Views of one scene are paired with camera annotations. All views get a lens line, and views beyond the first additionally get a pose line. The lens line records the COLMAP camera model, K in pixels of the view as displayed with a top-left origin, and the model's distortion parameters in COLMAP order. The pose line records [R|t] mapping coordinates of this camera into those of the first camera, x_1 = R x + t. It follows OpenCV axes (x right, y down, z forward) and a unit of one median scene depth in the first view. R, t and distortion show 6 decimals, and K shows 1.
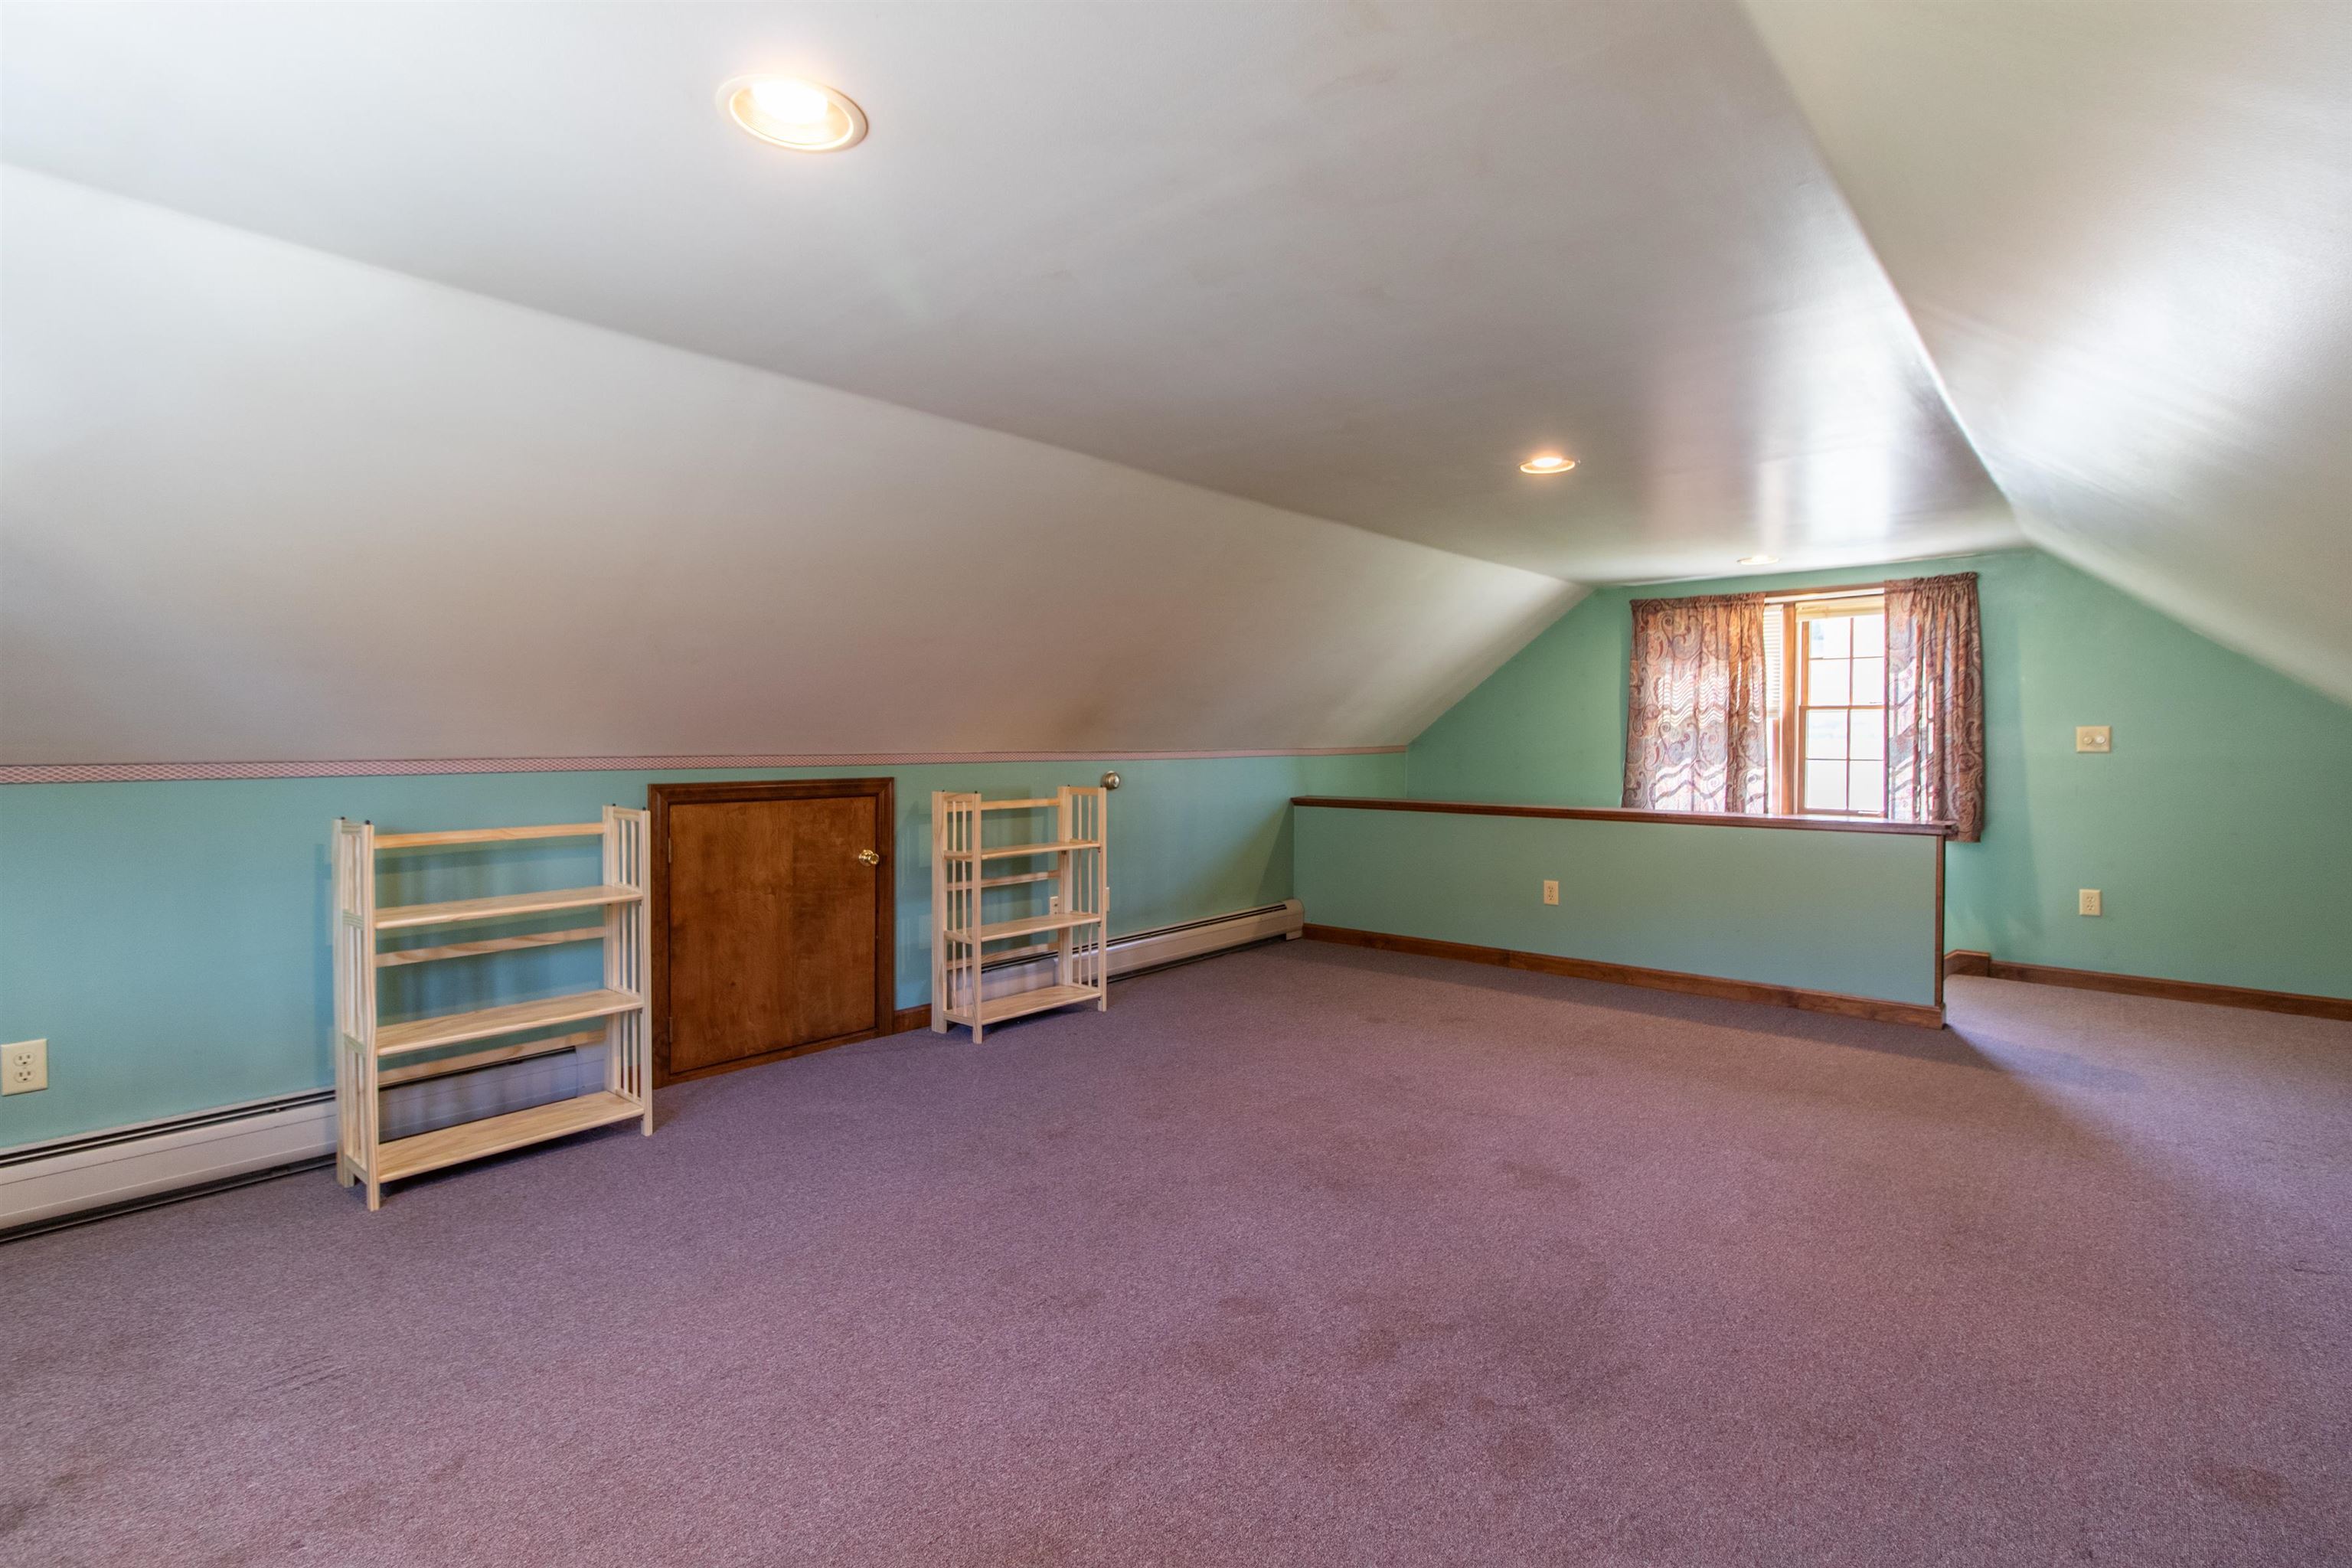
lens RADIAL K [[1106.3, 0, 1185.5], [0, 1106.3, 782.9], [0, 0, 1]] dist [0.002119, 0.000869]
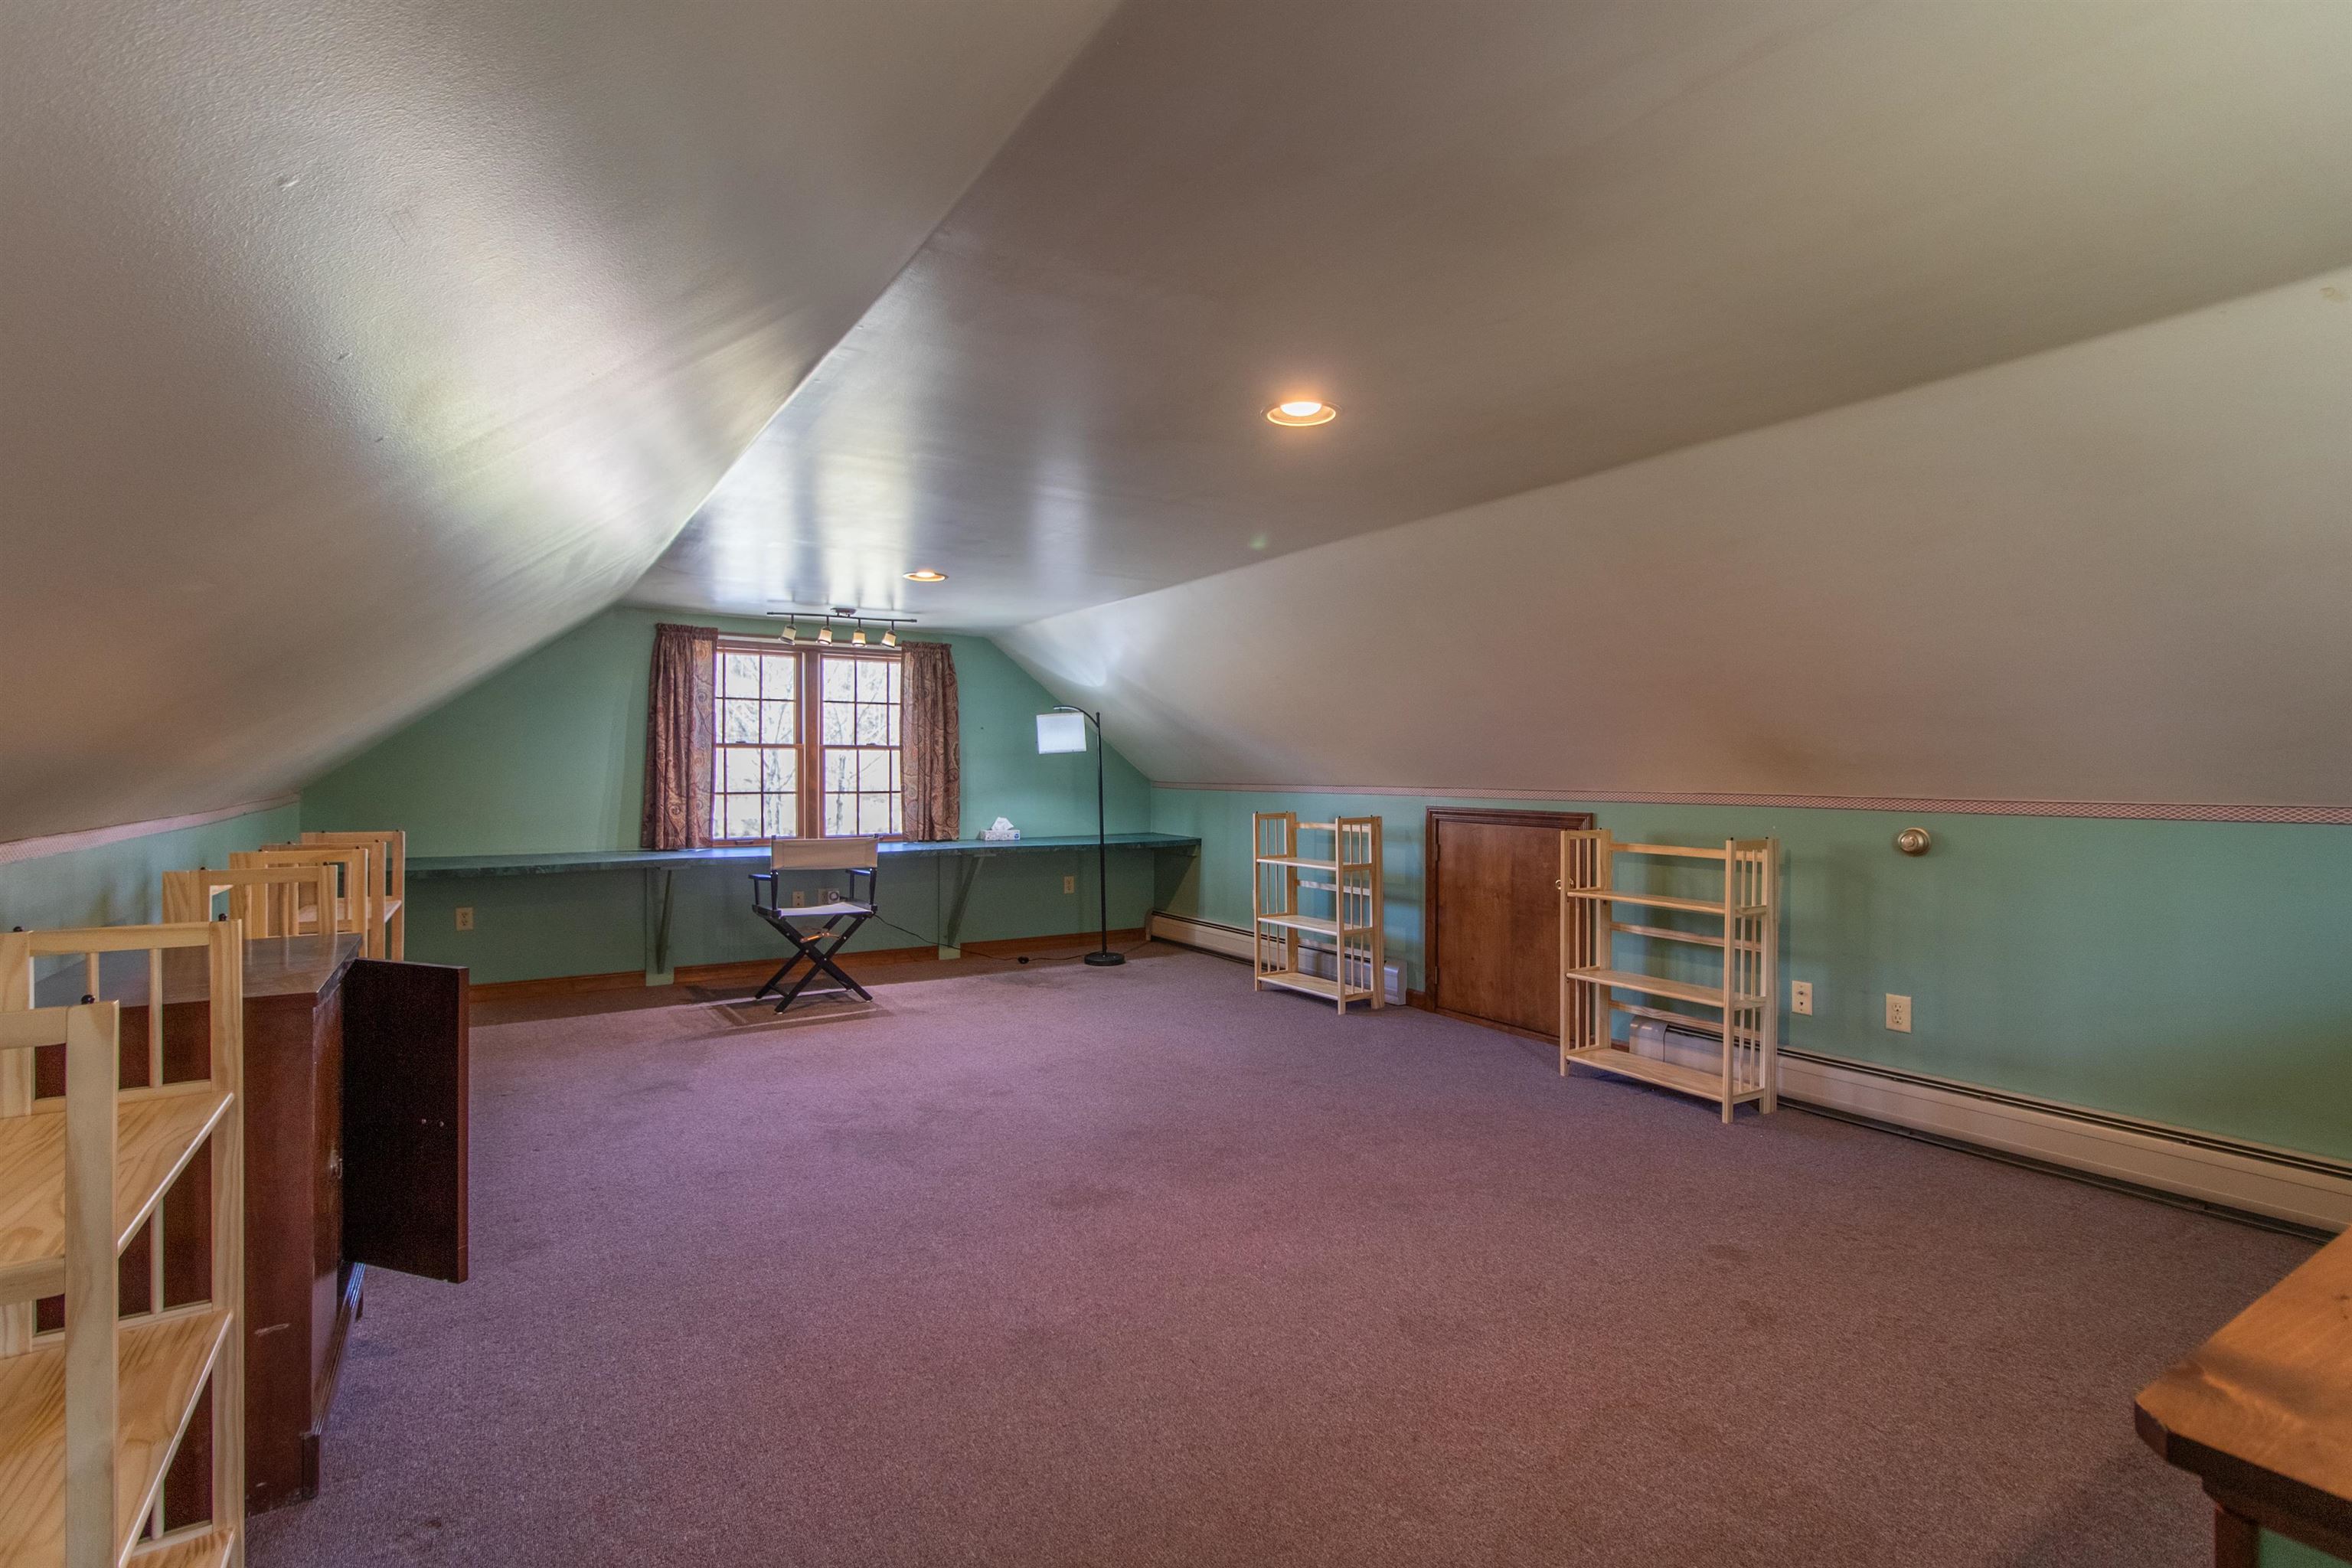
lens RADIAL K [[1106.3, 0, 1185.5], [0, 1106.3, 782.9], [0, 0, 1]] dist [0.002119, 0.000869]
pose [[-0.295359, 0.004997, -0.955373, 0.942917], [-0.044416, 0.998833, 0.018956, -0.040354], [0.954353, 0.048033, -0.294792, 1.012618]]
